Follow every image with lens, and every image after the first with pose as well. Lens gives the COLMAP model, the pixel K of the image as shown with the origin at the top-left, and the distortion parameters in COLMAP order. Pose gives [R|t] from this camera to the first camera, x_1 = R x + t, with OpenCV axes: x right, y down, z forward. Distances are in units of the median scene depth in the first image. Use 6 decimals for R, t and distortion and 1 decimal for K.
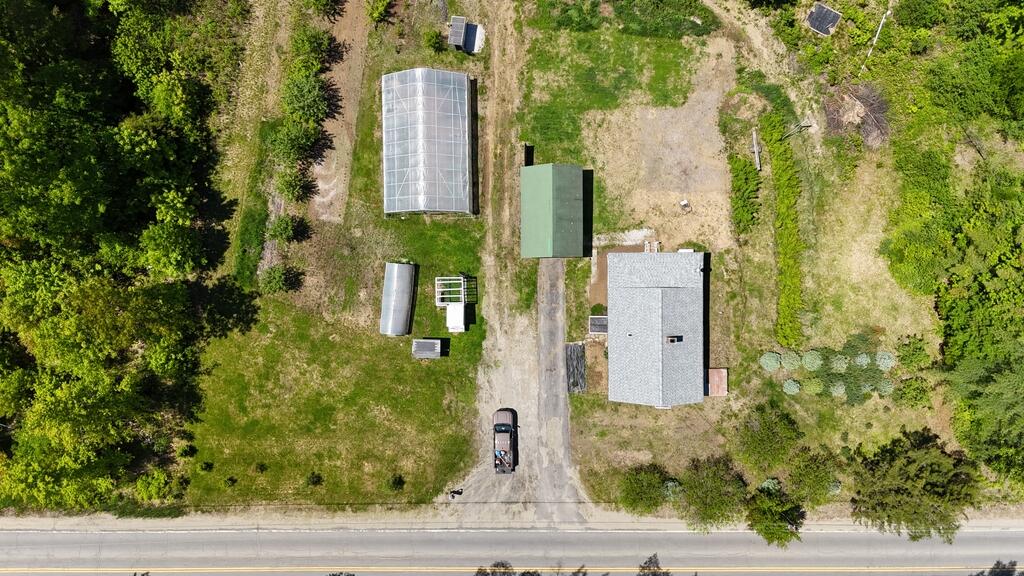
lens RADIAL K [[754.6, 0, 514.6], [0, 754.6, 283.9], [0, 0, 1]] dist [0.084821, -0.098736]
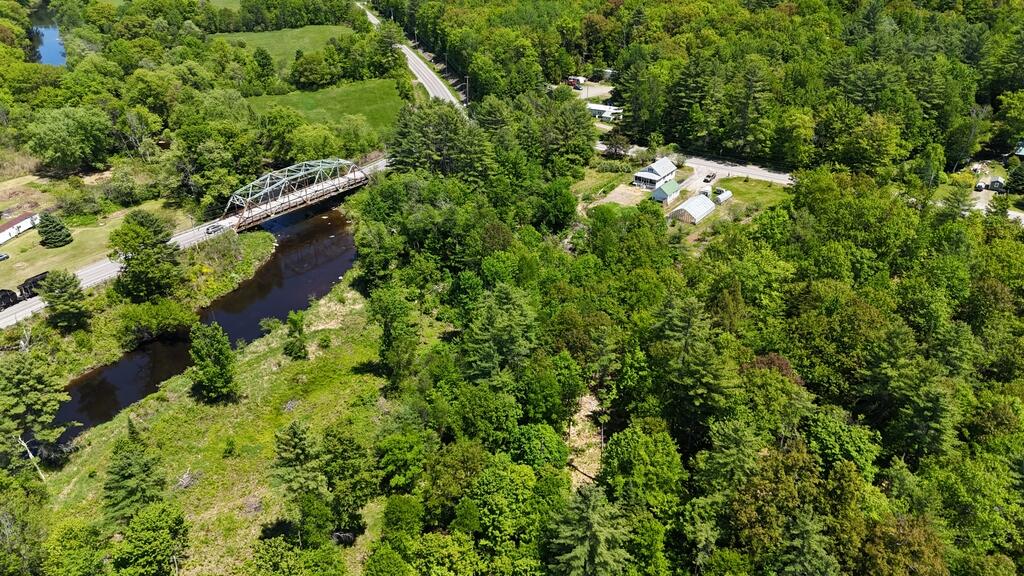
lens RADIAL K [[753.4, 0, 513.5], [0, 753.4, 279.4], [0, 0, 1]] dist [0.085243, -0.096064]
pose [[-0.797173, -0.251972, 0.548657, -1.276417], [0.602805, -0.383019, 0.699945, -2.843737], [0.033779, 0.888711, 0.457222, -0.177652]]
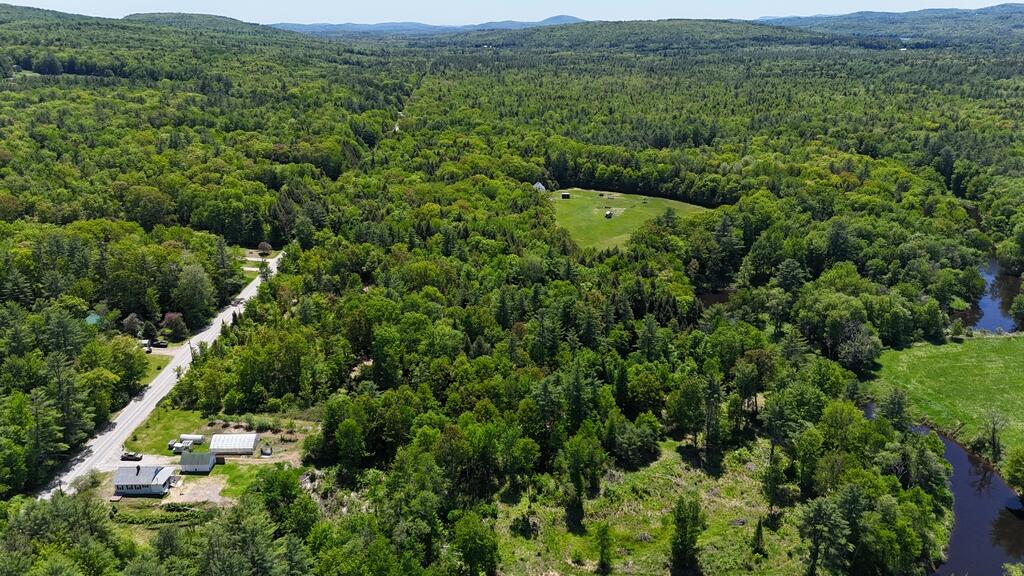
lens RADIAL K [[754.6, 0, 514.6], [0, 754.6, 283.9], [0, 0, 1]] dist [0.084821, -0.098736]
pose [[-0.012816, 0.349881, -0.936706, 2.658228], [-0.999917, -0.003287, 0.012453, -1.397015], [0.001278, 0.936788, 0.349894, -0.770923]]
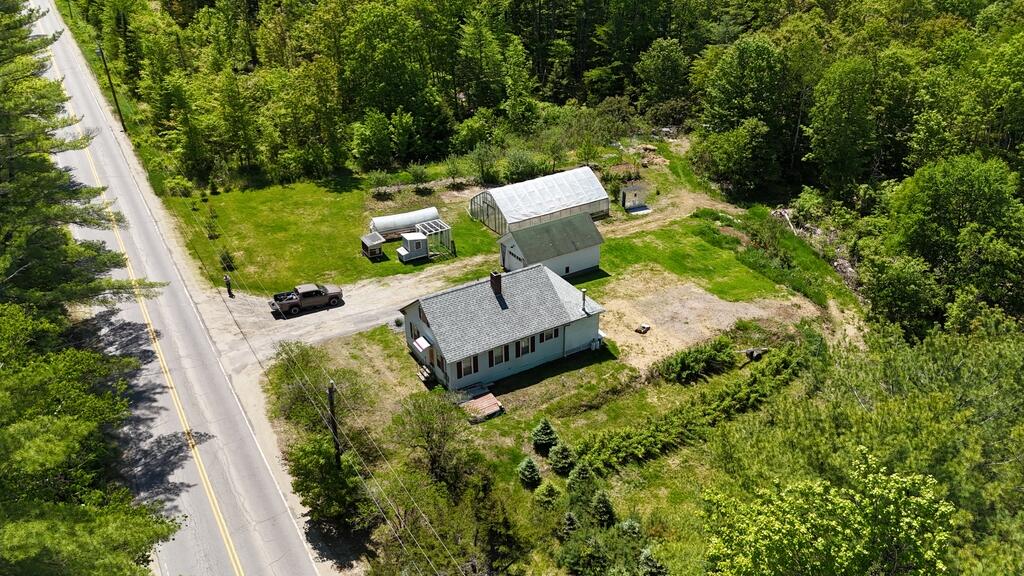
lens RADIAL K [[754.6, 0, 514.6], [0, 754.6, 283.9], [0, 0, 1]] dist [0.084821, -0.098736]
pose [[0.515382, 0.428496, -0.742141, 0.759125], [-0.856931, 0.250421, -0.450510, 0.392174], [-0.007194, 0.868148, 0.496254, 0.530379]]
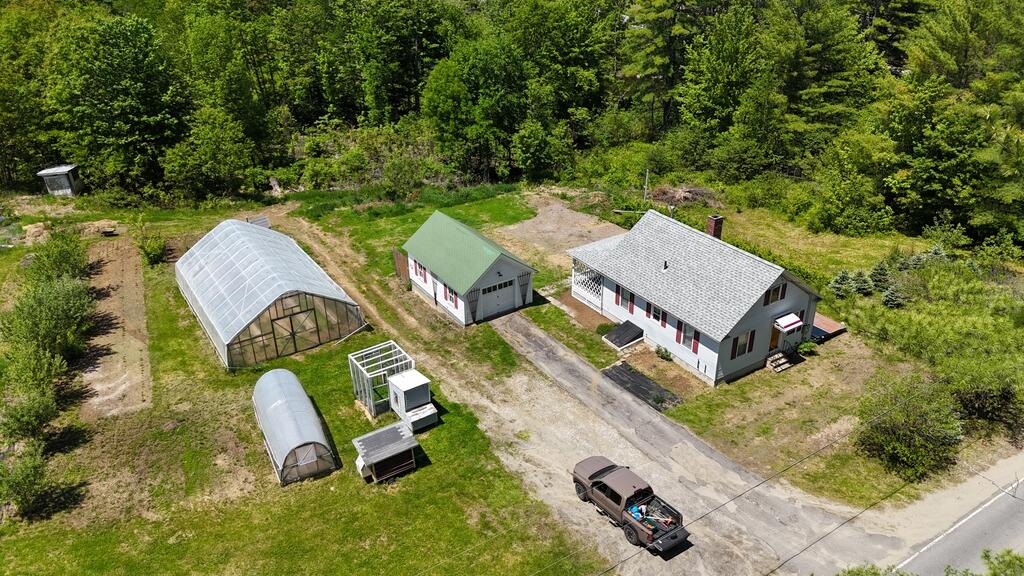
lens RADIAL K [[754.6, 0, 514.6], [0, 754.6, 283.9], [0, 0, 1]] dist [0.084821, -0.098736]
pose [[0.839788, -0.236757, 0.488571, -0.258873], [0.542853, 0.379631, -0.749126, 0.456300], [-0.008116, 0.894330, 0.447334, 0.671123]]
